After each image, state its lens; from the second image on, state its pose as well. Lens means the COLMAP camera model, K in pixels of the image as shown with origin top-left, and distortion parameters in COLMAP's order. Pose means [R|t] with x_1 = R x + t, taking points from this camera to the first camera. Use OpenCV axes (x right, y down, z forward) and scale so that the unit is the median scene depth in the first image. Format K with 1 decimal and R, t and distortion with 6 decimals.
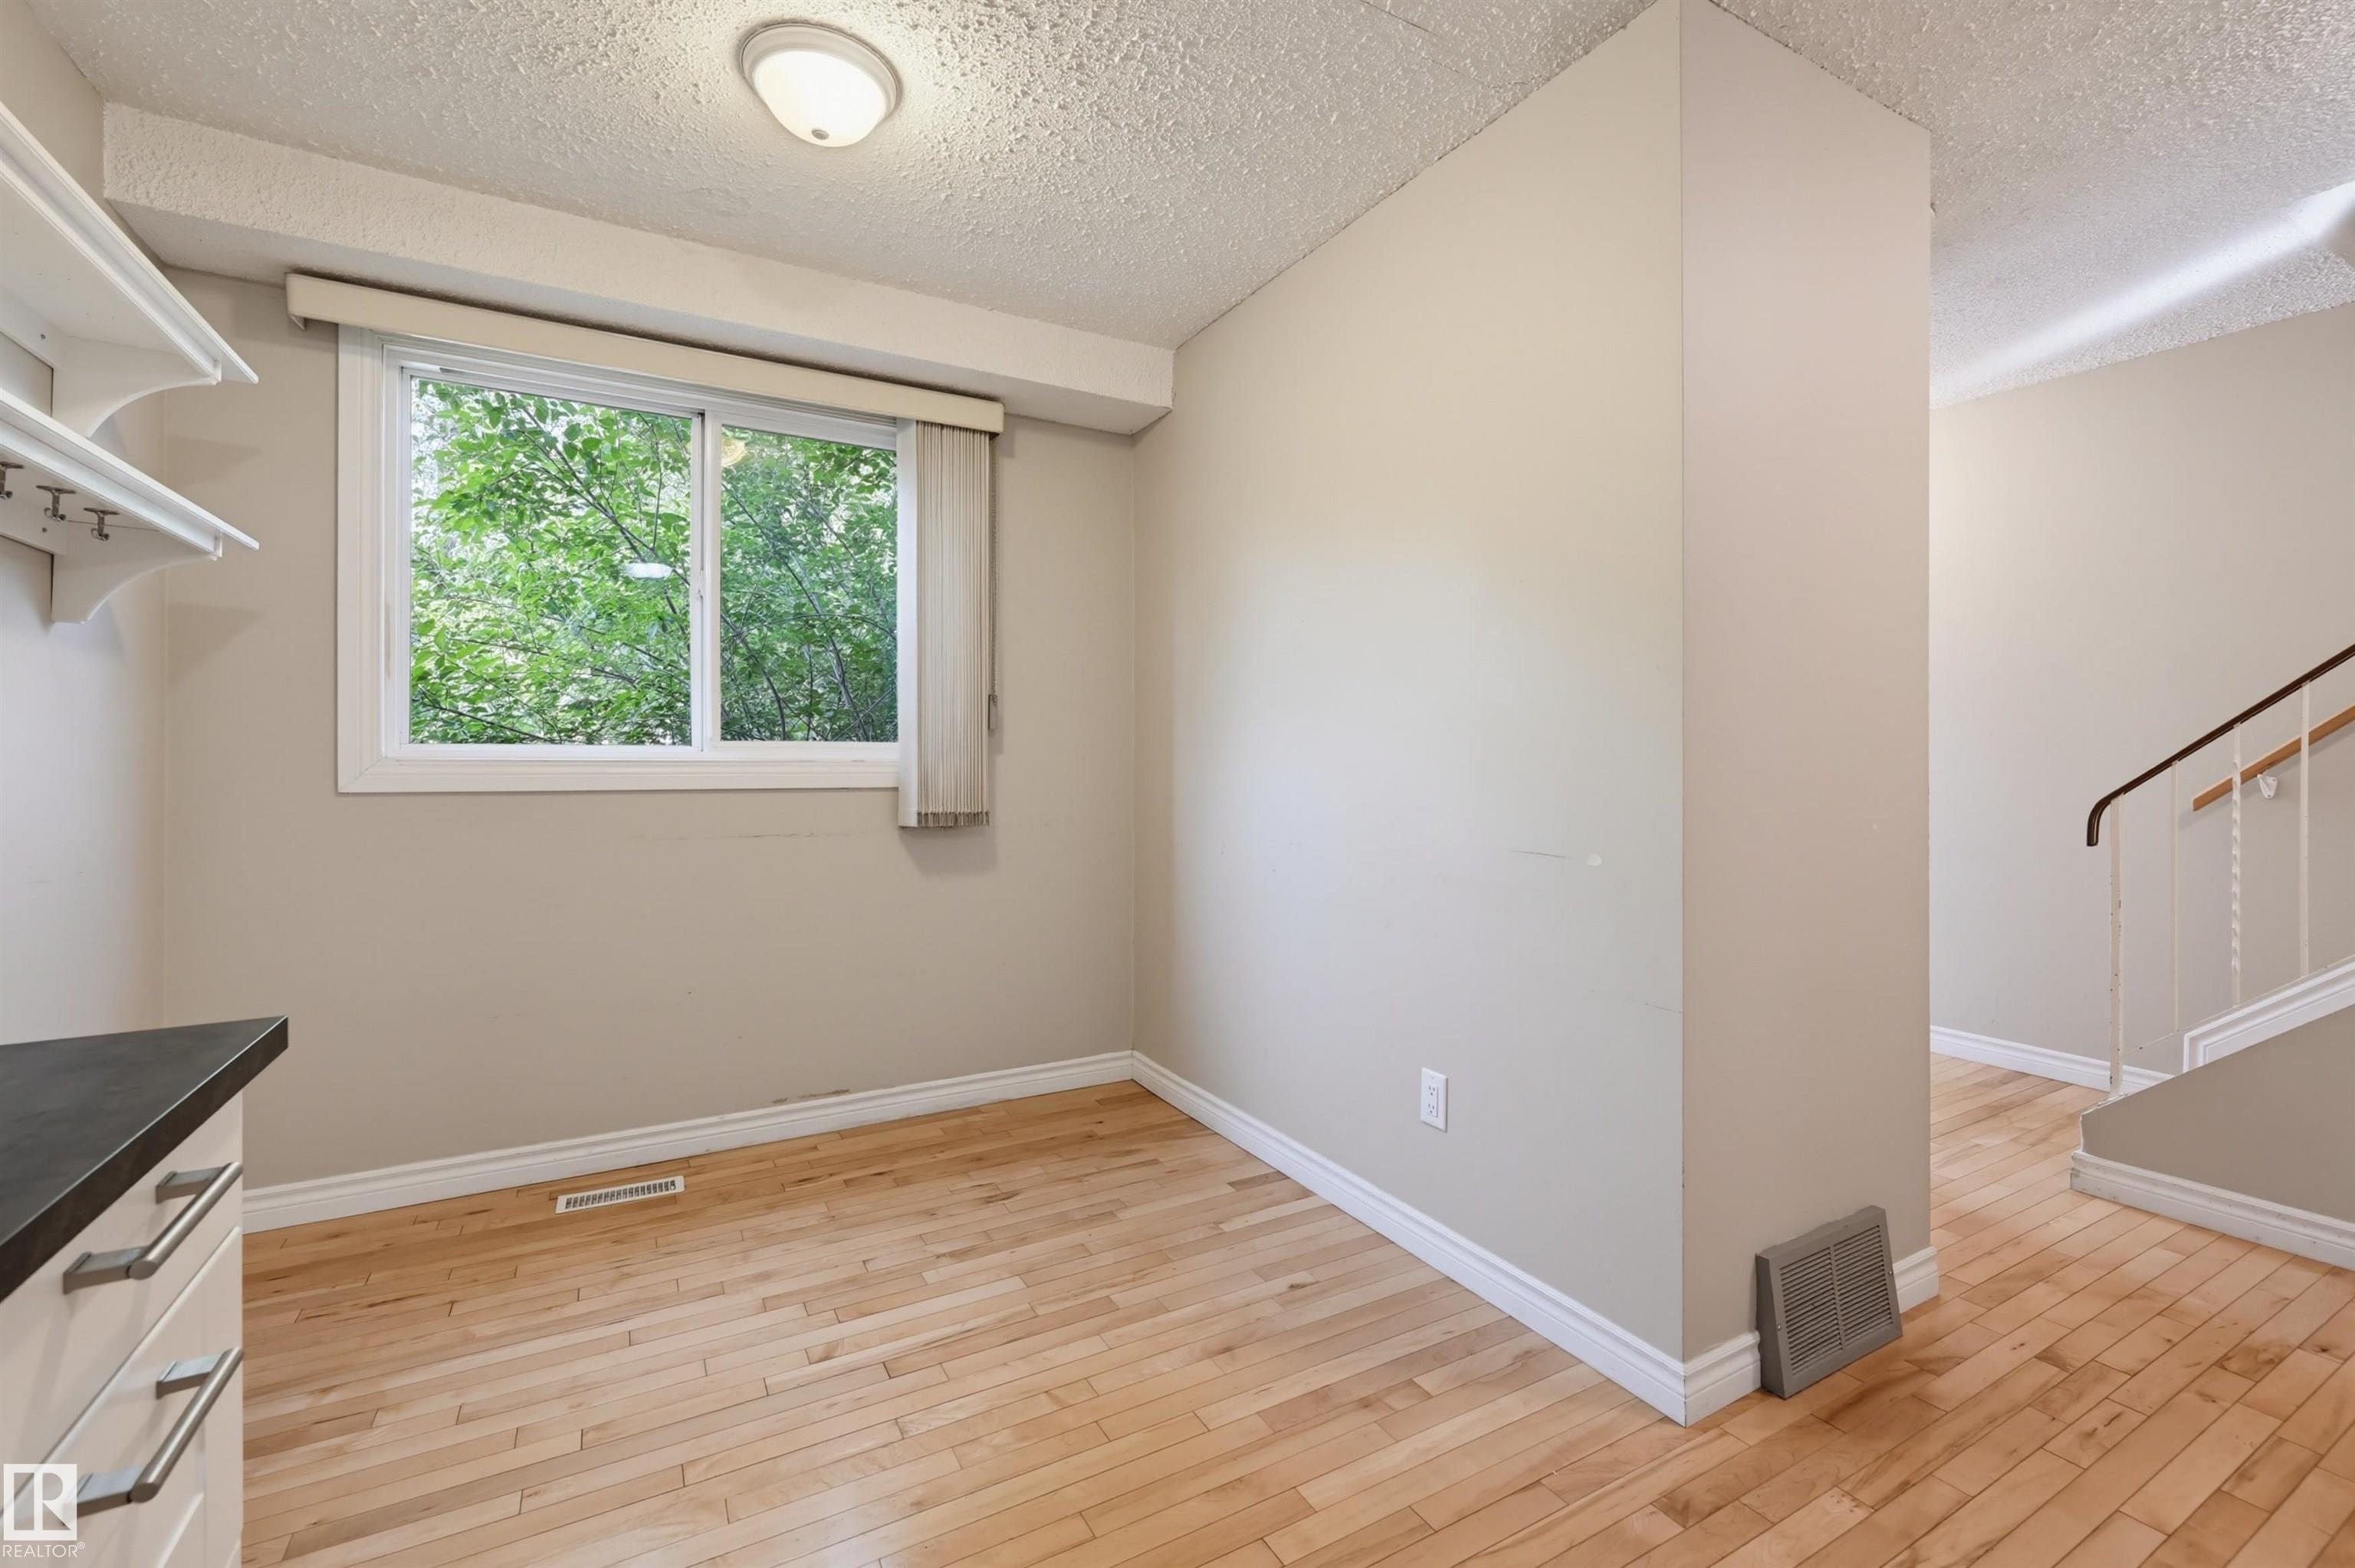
lens RADIAL K [[970.6, 0, 1131.1], [0, 970.6, 758.0], [0, 0, 1]] dist [0.000109, 0.001811]
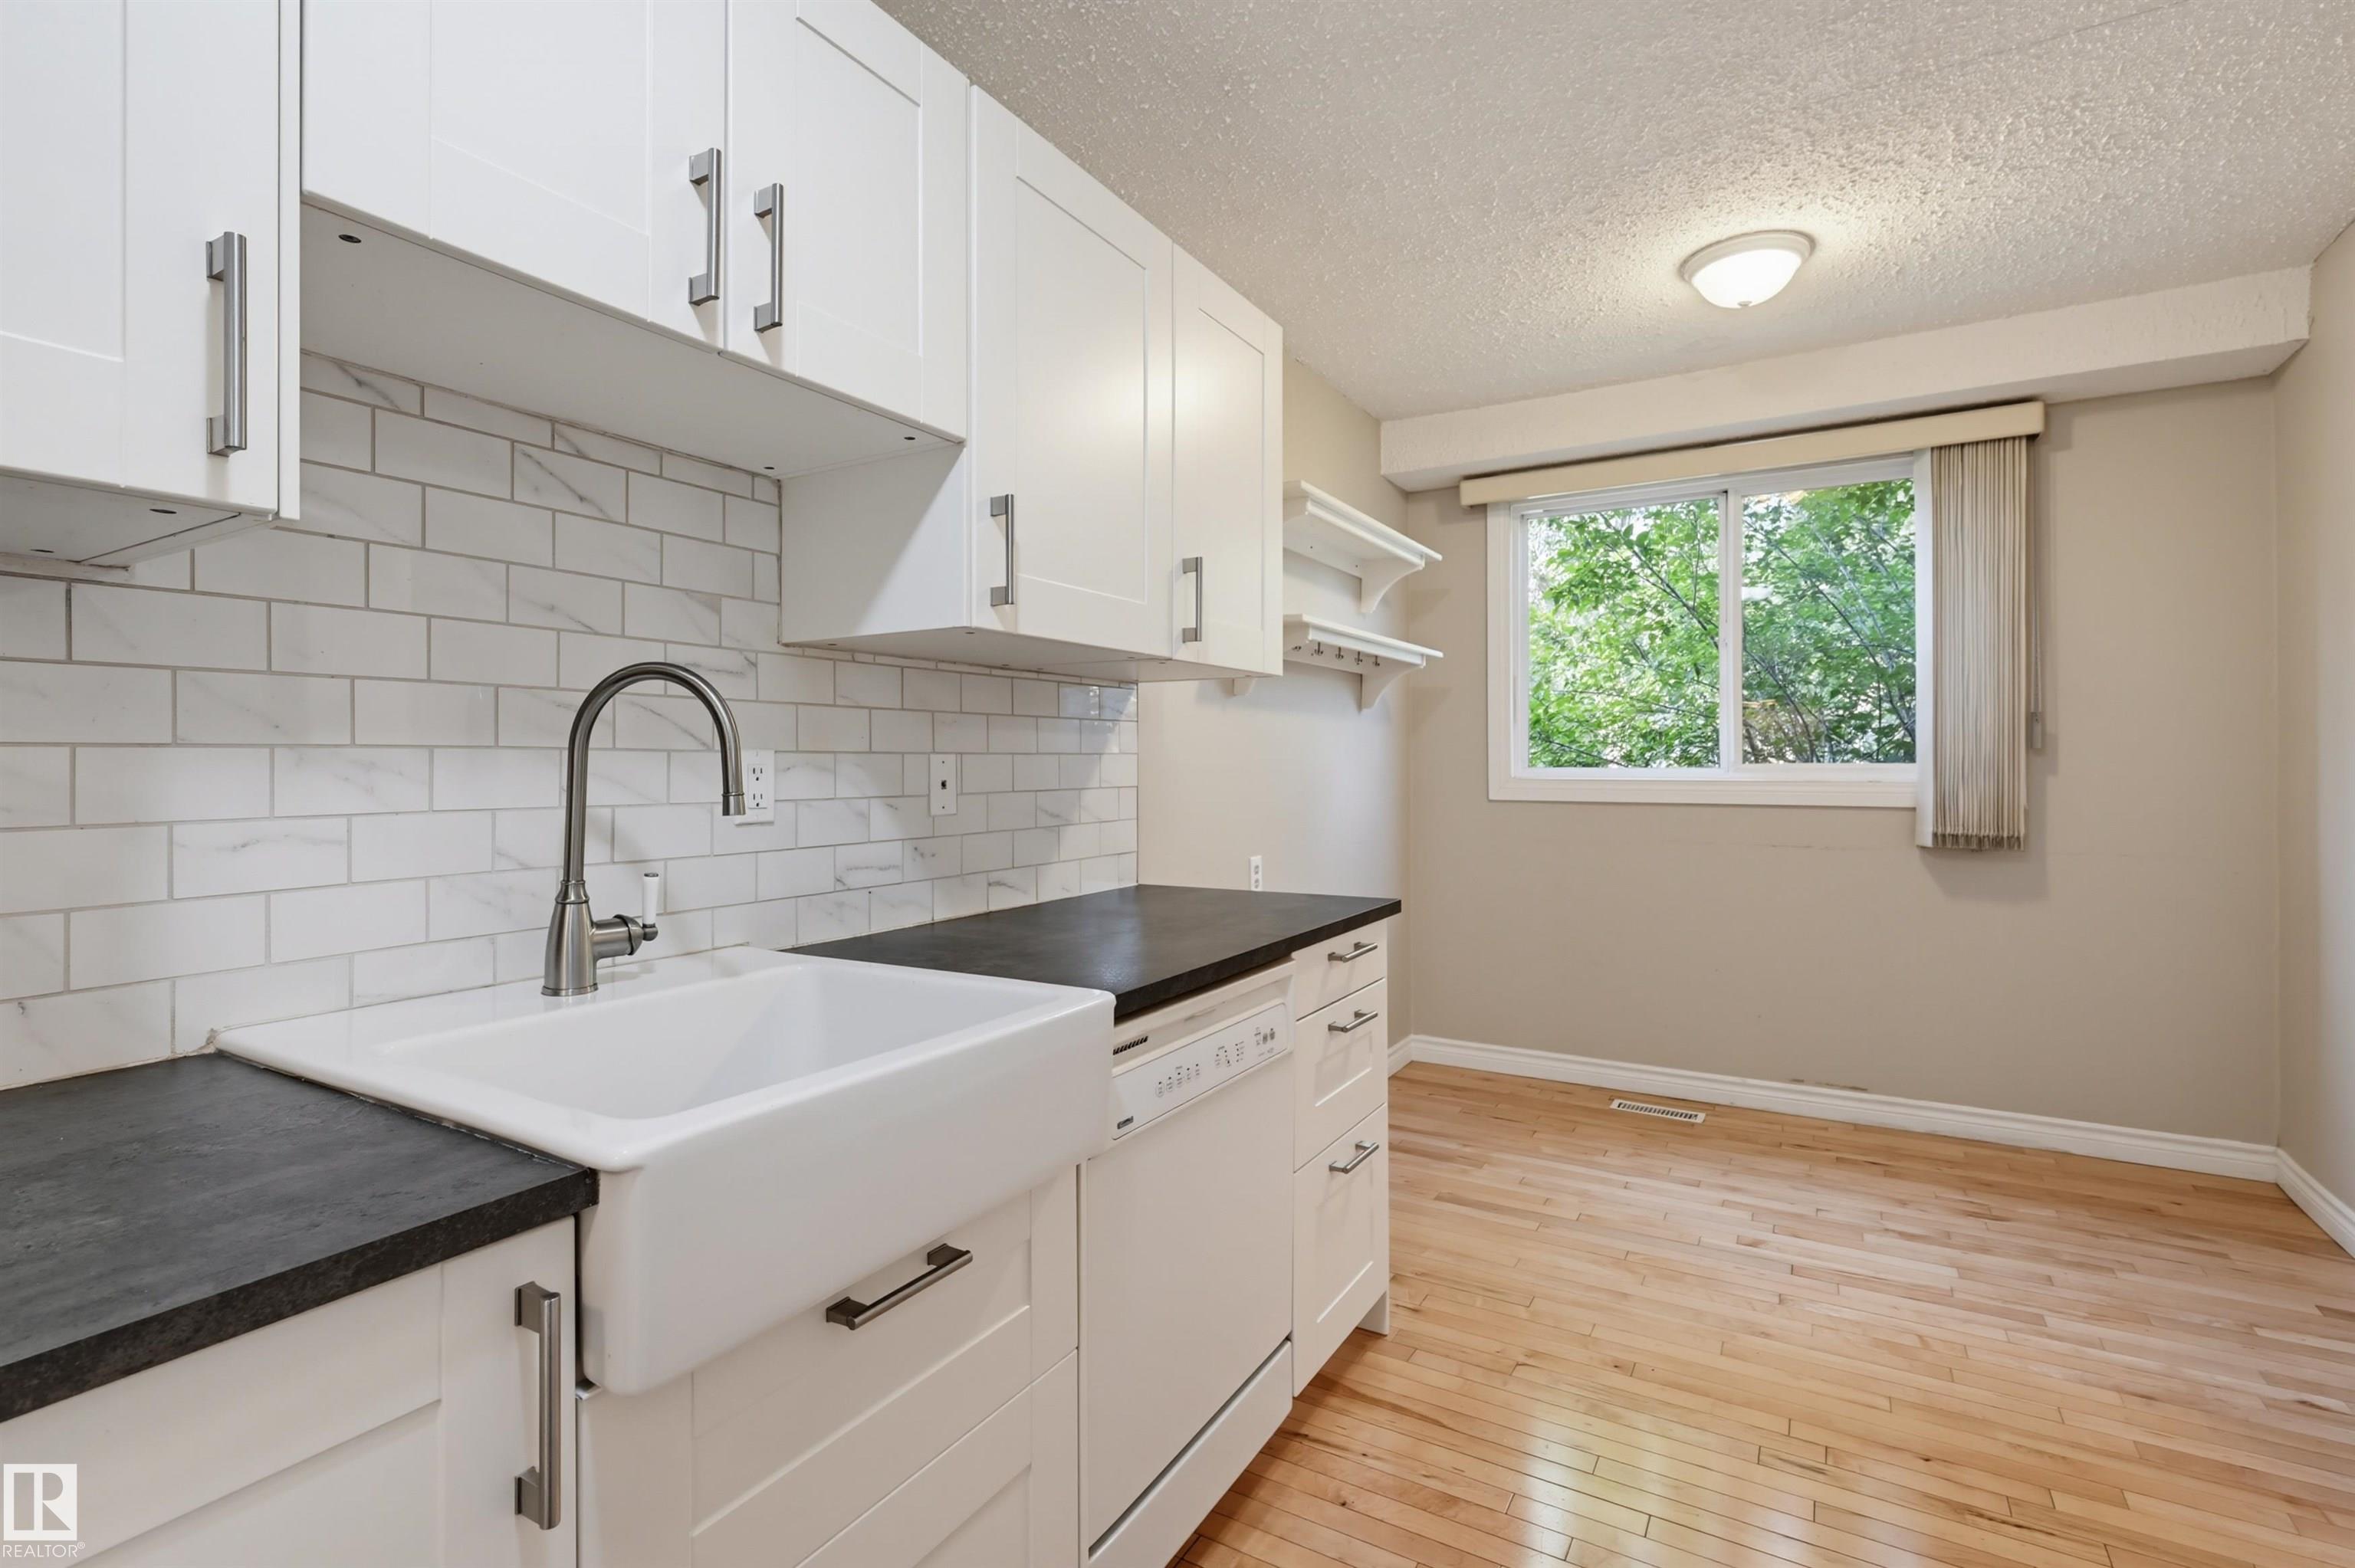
lens RADIAL K [[1074.3, 0, 1182.7], [0, 1074.3, 779.3], [0, 0, 1]] dist [0.004308, 0.000805]
pose [[0.505882, 0.010595, -0.862537, 0.402768], [0.007733, 0.999829, 0.016817, -0.028625], [0.862568, -0.015177, 0.505714, -0.282485]]
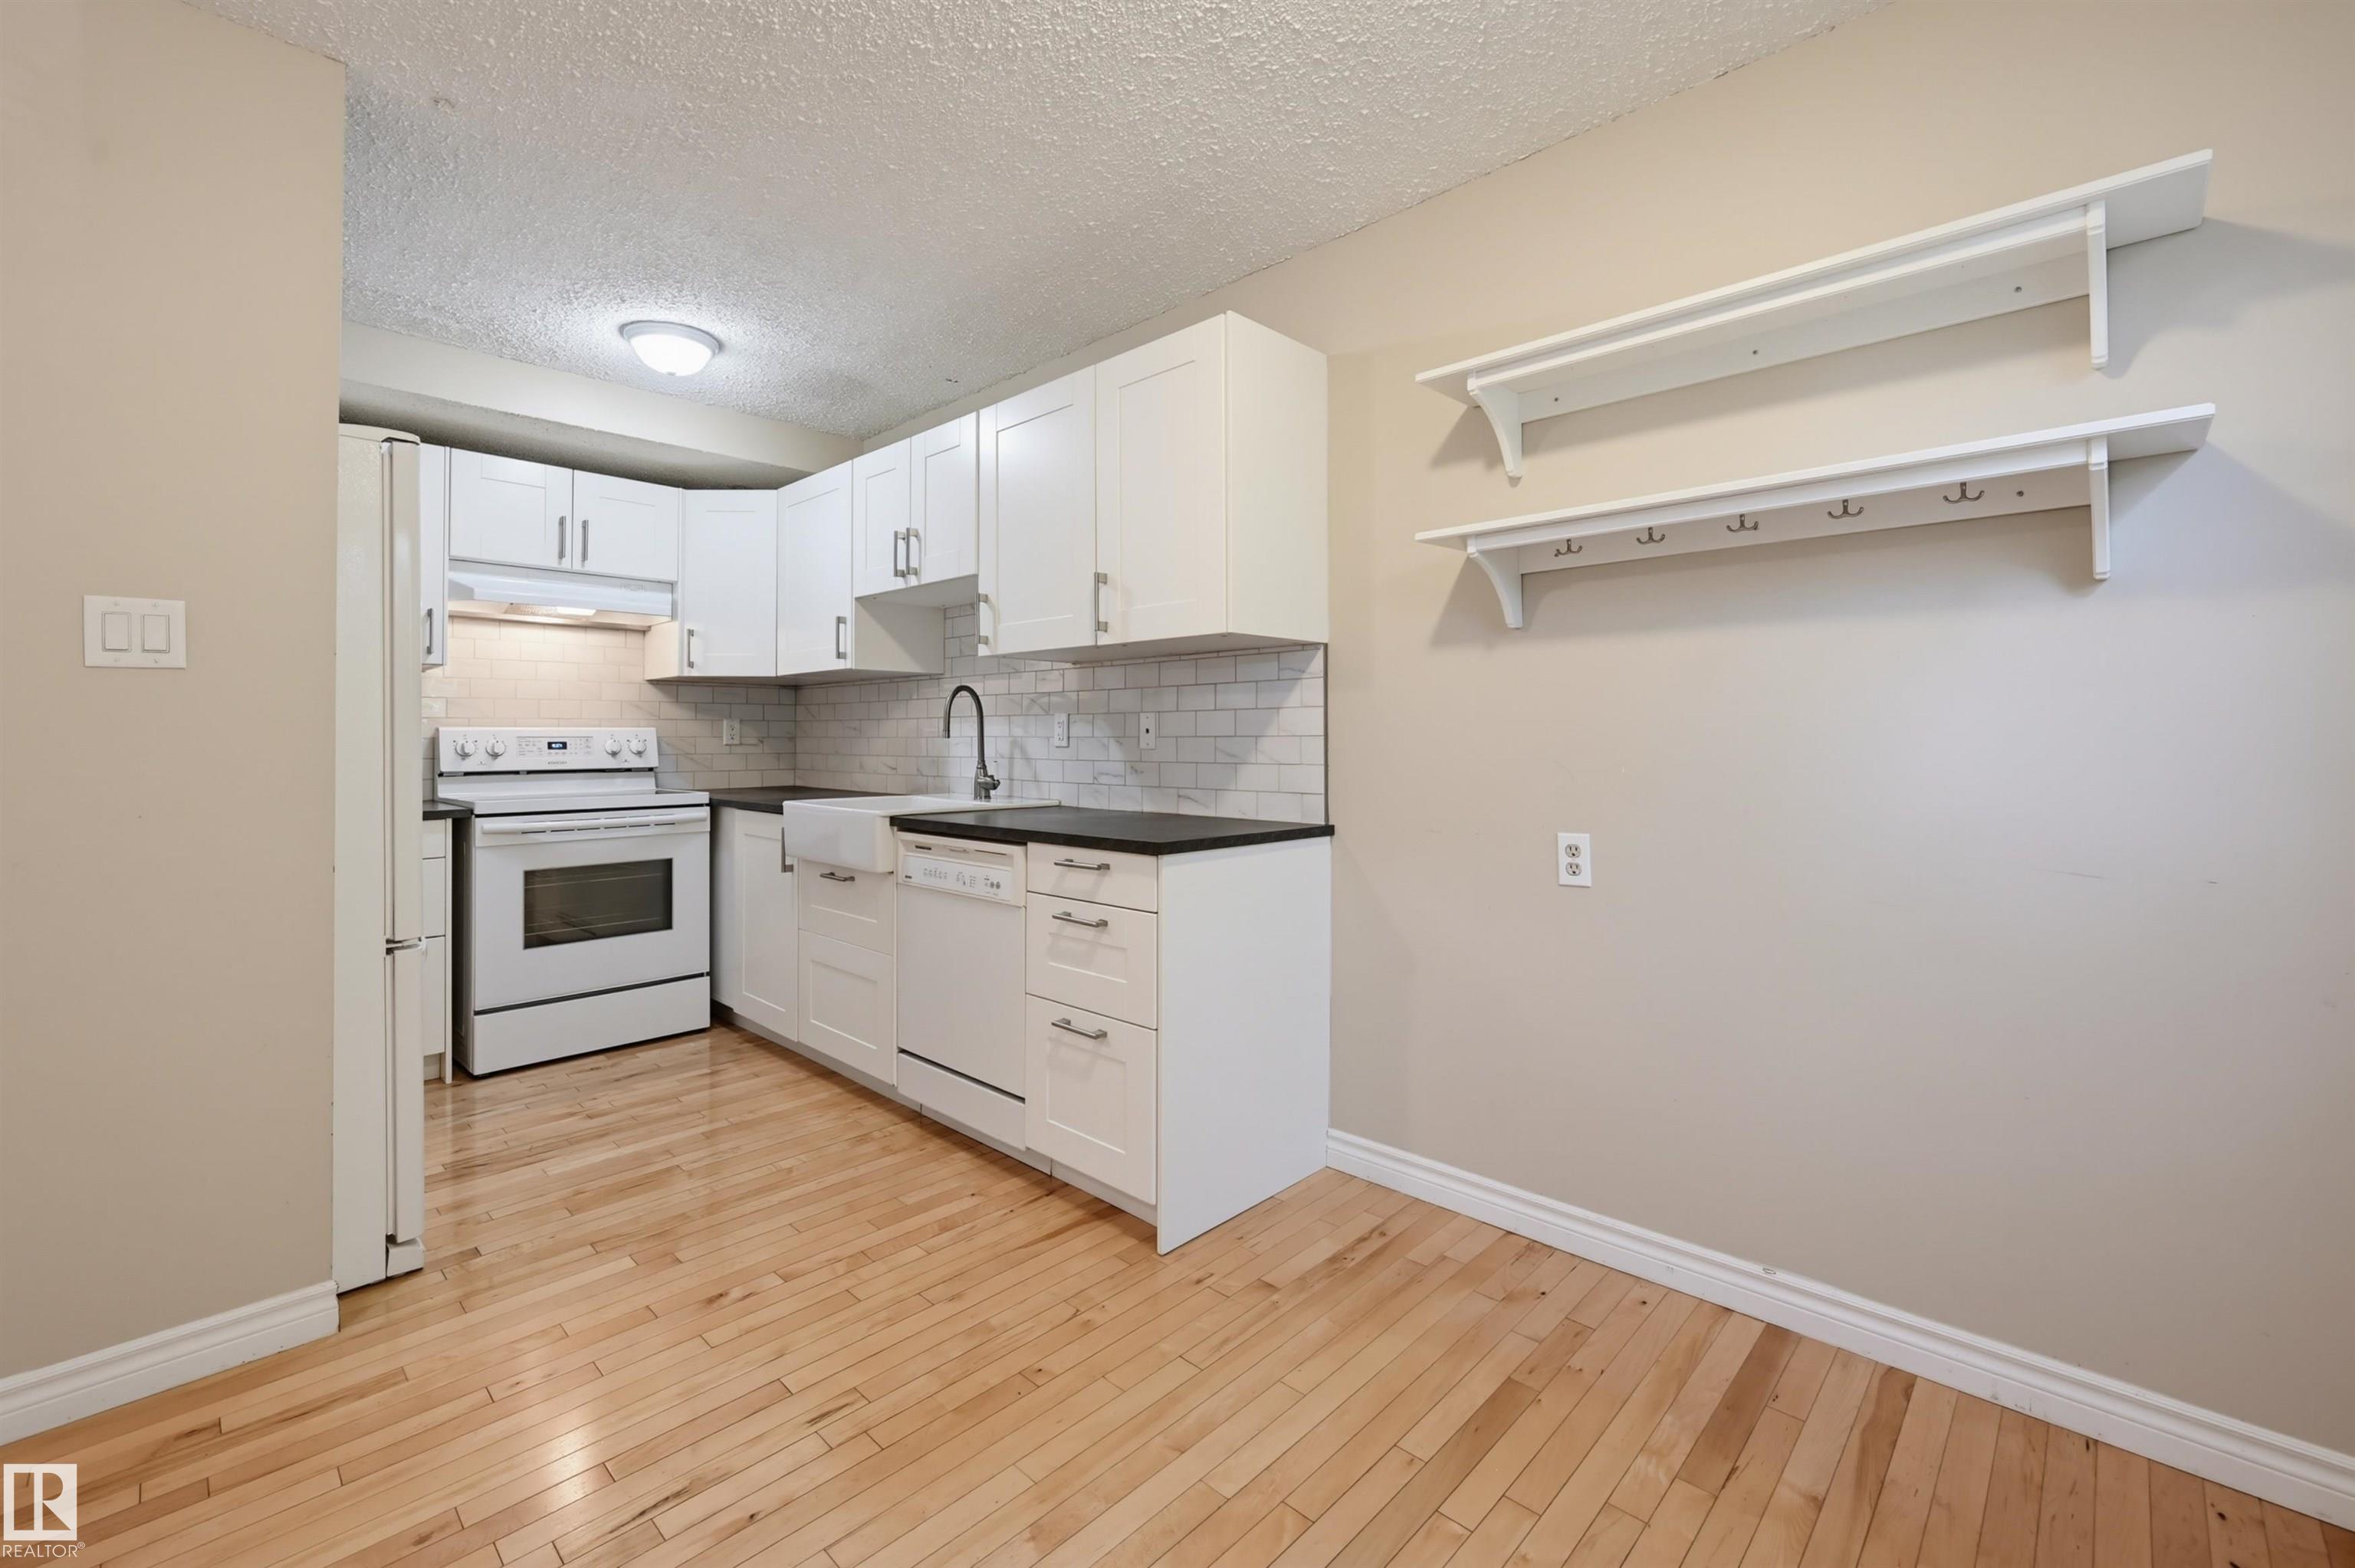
lens RADIAL K [[970.6, 0, 1153.5], [0, 970.6, 736.7], [0, 0, 1]] dist [0.000109, 0.001811]
pose [[-0.954546, 0.000985, -0.298063, -0.032212], [0.002888, 0.999978, -0.005943, 0.002424], [0.298051, -0.006533, -0.954528, 1.157427]]
